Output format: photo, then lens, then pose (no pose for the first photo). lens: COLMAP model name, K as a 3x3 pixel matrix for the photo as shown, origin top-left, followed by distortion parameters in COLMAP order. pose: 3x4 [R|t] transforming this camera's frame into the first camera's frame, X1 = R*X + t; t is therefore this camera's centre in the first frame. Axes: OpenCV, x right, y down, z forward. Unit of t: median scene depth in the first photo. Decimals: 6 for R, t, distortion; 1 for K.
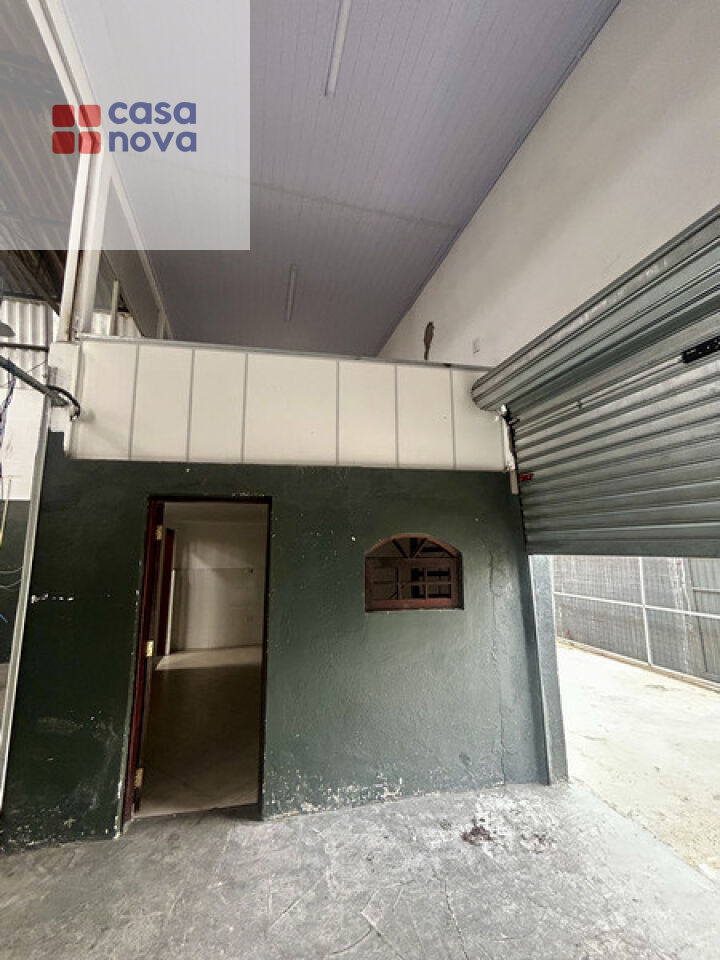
lens RADIAL K [[388.0, 0, 355.4], [0, 388.0, 481.8], [0, 0, 1]] dist [-0.000449, 0.000302]
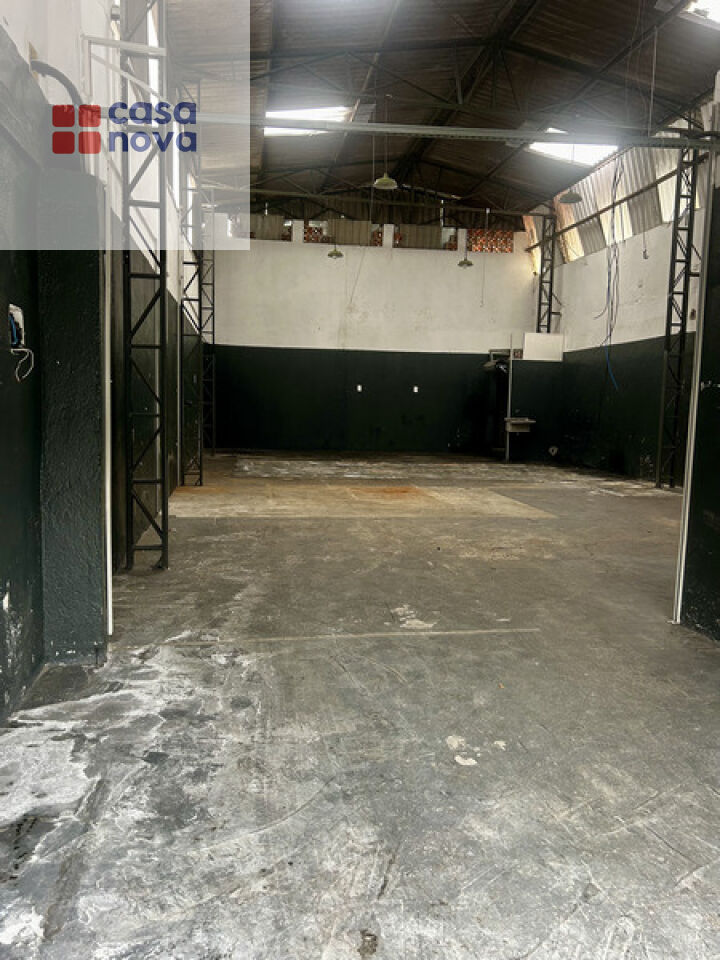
lens RADIAL K [[714.8, 0, 363.7], [0, 714.8, 480.9], [0, 0, 1]] dist [0.059380, -0.065671]
pose [[-0.088791, 0.115757, -0.989301, 0.916746], [0.139908, 0.984827, 0.102676, 0.230504], [0.986175, -0.129295, -0.103639, 0.352025]]
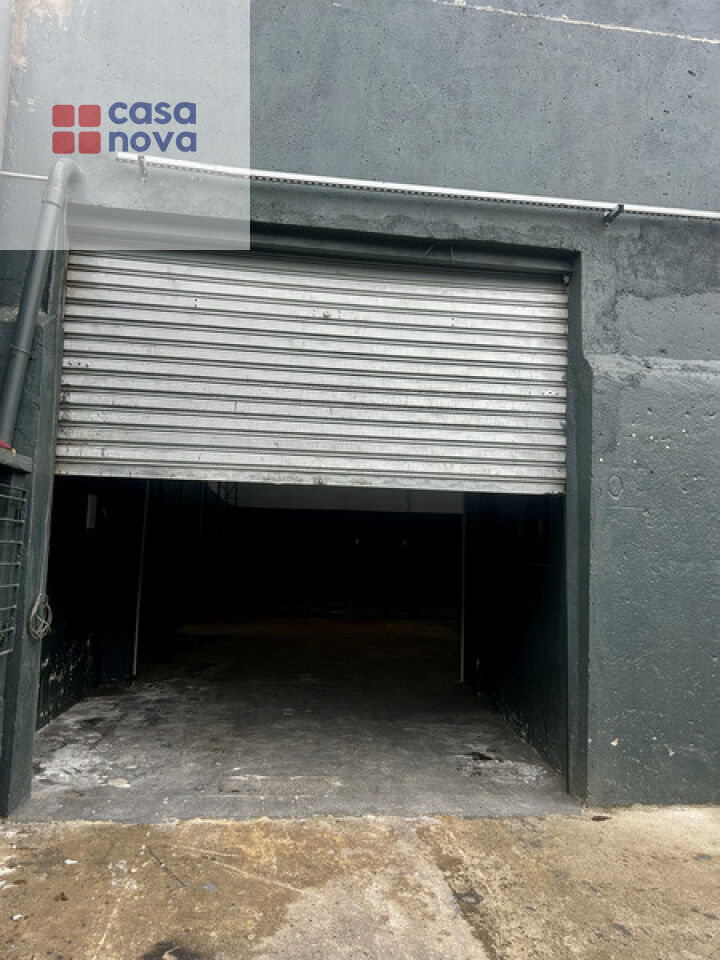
lens RADIAL K [[714.8, 0, 360.5], [0, 714.8, 481.2], [0, 0, 1]] dist [0.059380, -0.065671]
pose [[-0.146566, -0.095778, -0.984553, 2.202298], [0.136057, 0.983890, -0.115968, 0.323979], [0.979799, -0.150952, -0.131174, 0.971249]]
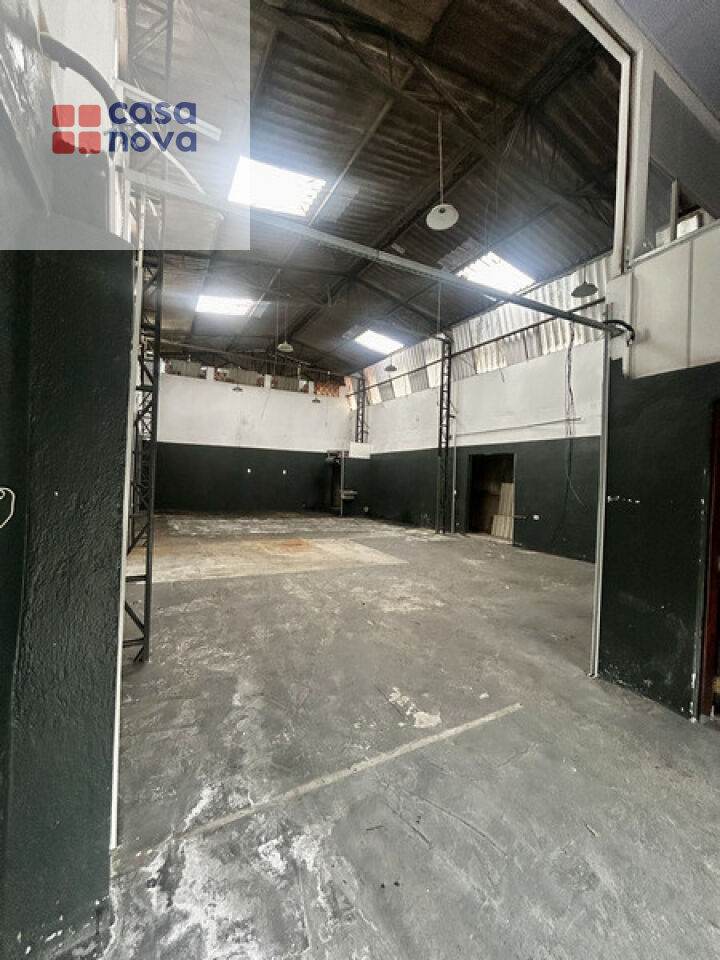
lens RADIAL K [[388.0, 0, 357.6], [0, 388.0, 479.9], [0, 0, 1]] dist [-0.000449, 0.000302]
pose [[0.229279, 0.021489, -0.973123, 0.191725], [0.121440, 0.991313, 0.050503, 0.078922], [0.965755, -0.129756, 0.224678, -0.050986]]
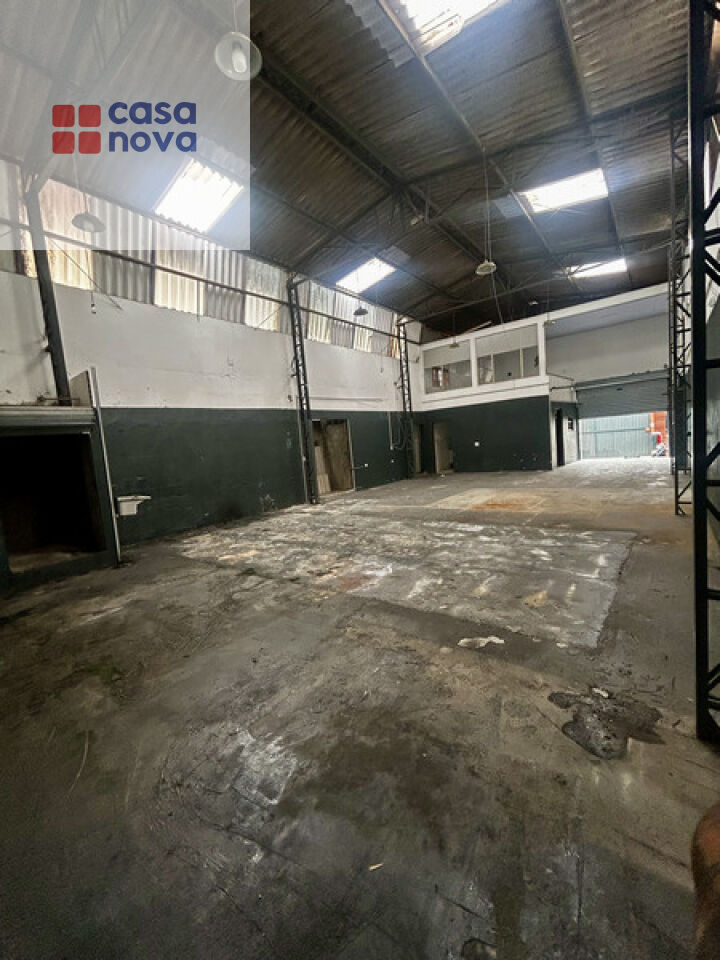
lens RADIAL K [[388.0, 0, 358.8], [0, 388.0, 480.1], [0, 0, 1]] dist [-0.000449, 0.000302]
pose [[0.800597, -0.118430, 0.587383, -6.027381], [-0.014760, 0.976078, 0.216919, -0.112858], [-0.599021, -0.182334, 0.779697, -1.658611]]
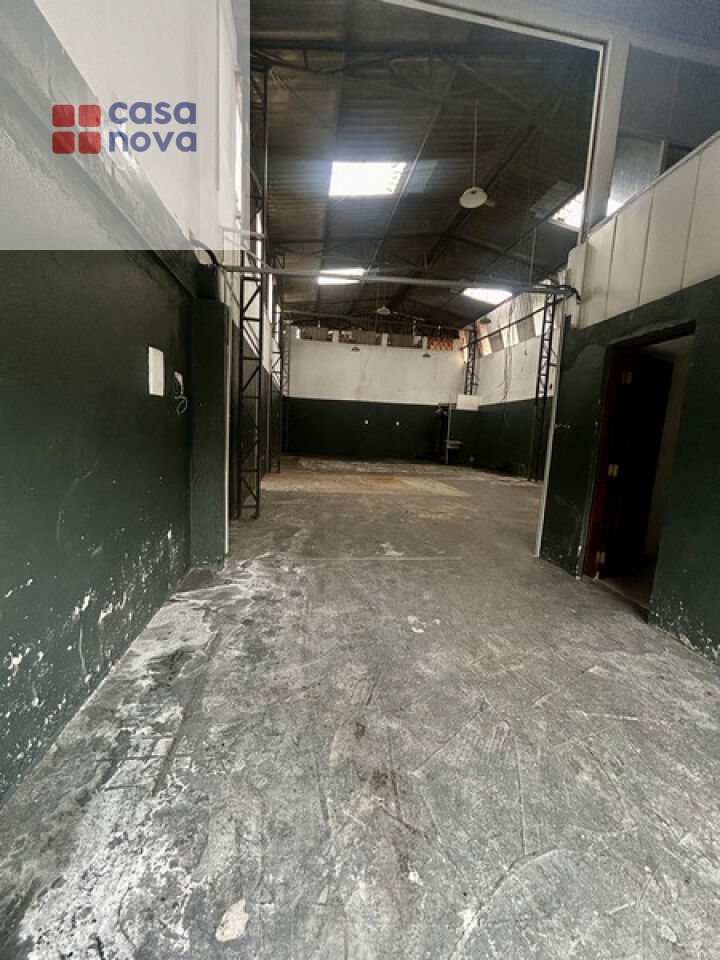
lens RADIAL K [[388.0, 0, 358.2], [0, 388.0, 478.9], [0, 0, 1]] dist [-0.000449, 0.000302]
pose [[-0.116386, 0.128653, -0.984836, 0.887833], [0.115231, 0.986628, 0.115270, 0.230755], [0.986497, -0.100068, -0.129654, 0.354854]]
